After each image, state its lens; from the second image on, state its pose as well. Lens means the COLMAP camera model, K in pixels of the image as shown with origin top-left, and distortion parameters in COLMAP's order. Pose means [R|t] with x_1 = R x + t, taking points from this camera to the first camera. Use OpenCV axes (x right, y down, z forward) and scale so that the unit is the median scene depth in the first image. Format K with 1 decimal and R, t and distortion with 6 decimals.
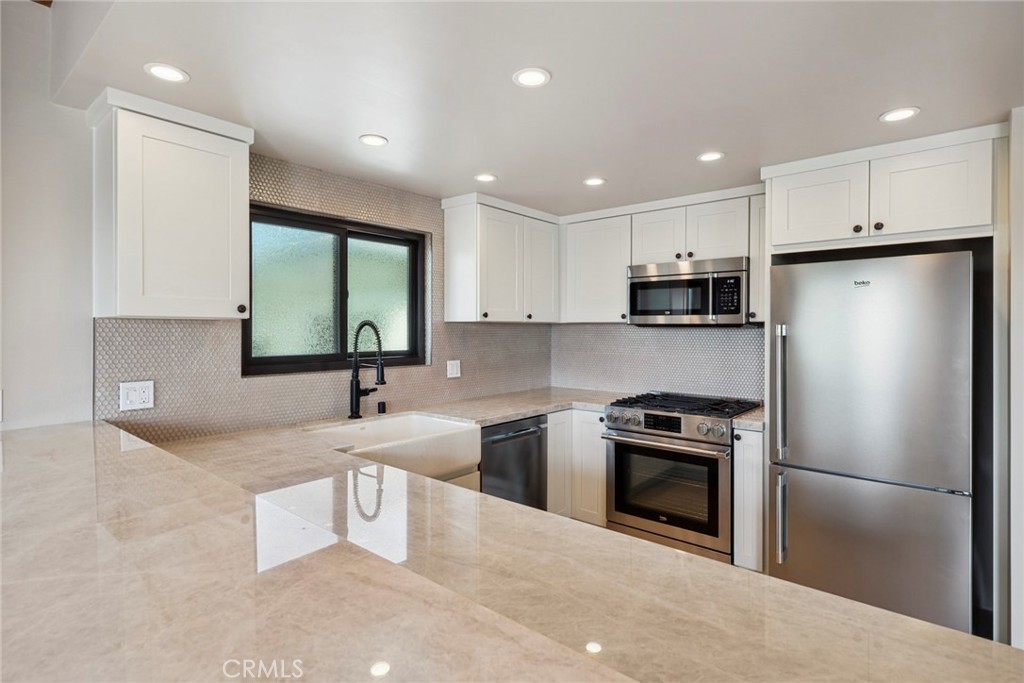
lens RADIAL K [[509.5, 0, 508.8], [0, 509.5, 329.2], [0, 0, 1]] dist [0.000125, 0.000087]
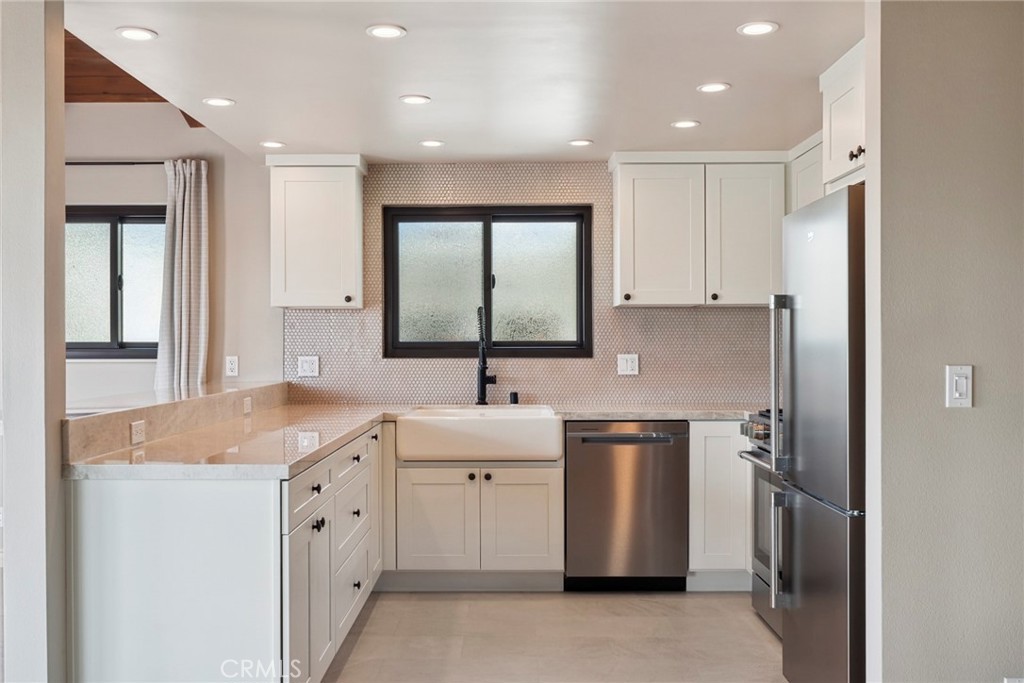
lens RADIAL K [[1045.6, 0, 512.0], [0, 1045.6, 341.5], [0, 0, 1]] dist [-0.008426, -0.007782]
pose [[0.643754, -0.002036, -0.765229, 1.221241], [0.004395, 0.999990, 0.001037, 0.044883], [0.765220, -0.004031, 0.643757, -0.258955]]
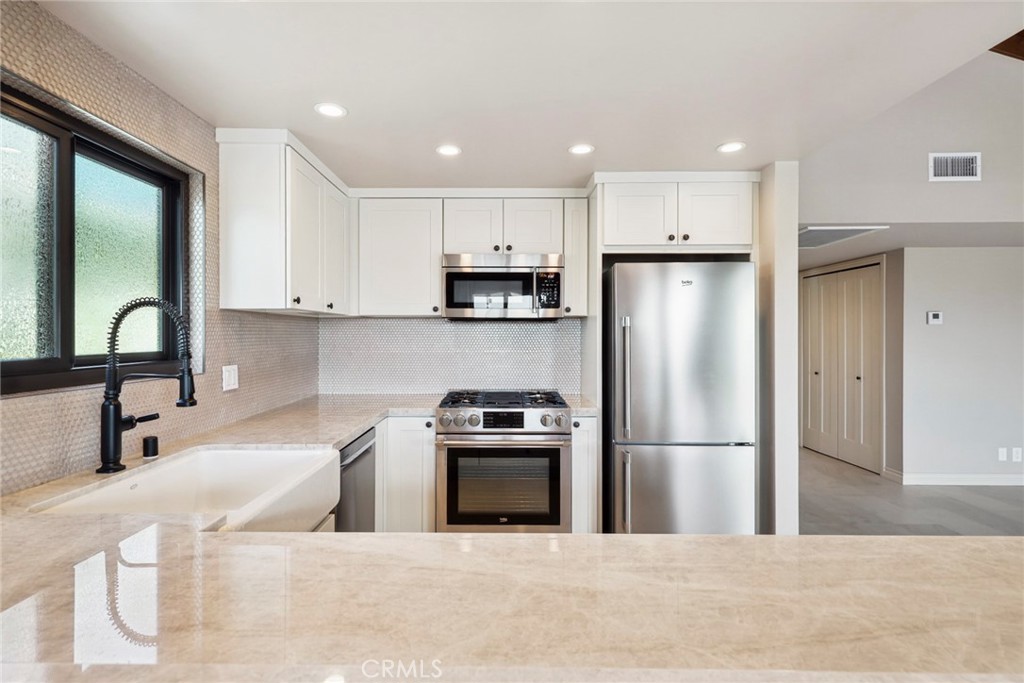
lens RADIAL K [[501.0, 0, 497.4], [0, 501.0, 333.7], [0, 0, 1]] dist [0.004045, 0.000567]
pose [[0.768892, -0.001598, 0.639377, -0.306126], [0.002793, 0.999996, -0.000859, 0.023051], [-0.639373, 0.002447, 0.768893, 0.282729]]
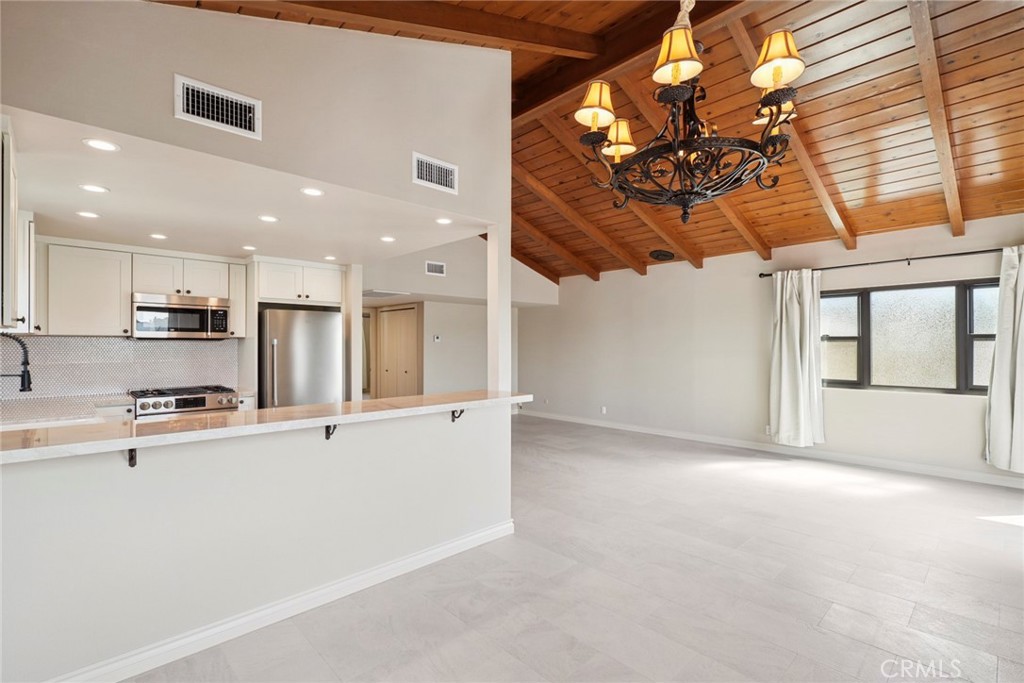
lens RADIAL K [[474.9, 0, 512.0], [0, 474.9, 341.5], [0, 0, 1]] dist [0.008851, 0.000033]
pose [[0.101472, 0.005024, 0.994826, -1.018621], [0.002636, 0.999982, -0.005319, 0.011051], [-0.994835, 0.003162, 0.101457, -0.103369]]
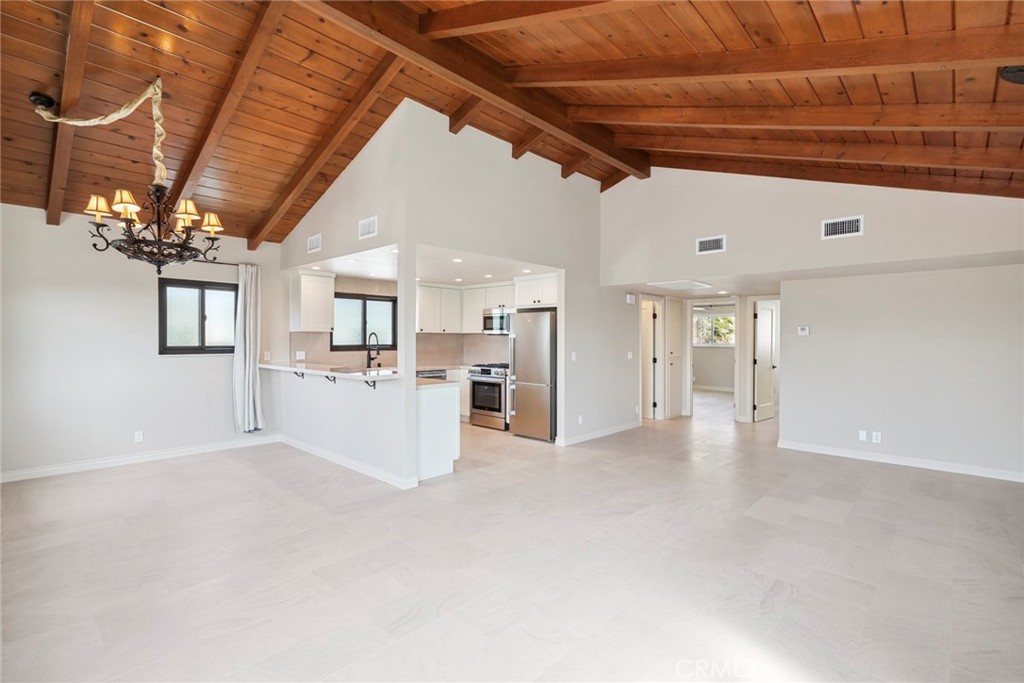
lens RADIAL K [[476.1, 0, 512.0], [0, 476.1, 341.5], [0, 0, 1]] dist [0.000554, -0.000139]
pose [[0.999069, 0.002047, -0.043088, 0.535444], [-0.001787, 0.999980, 0.006076, 0.014083], [0.043100, -0.005993, 0.999053, -1.411928]]
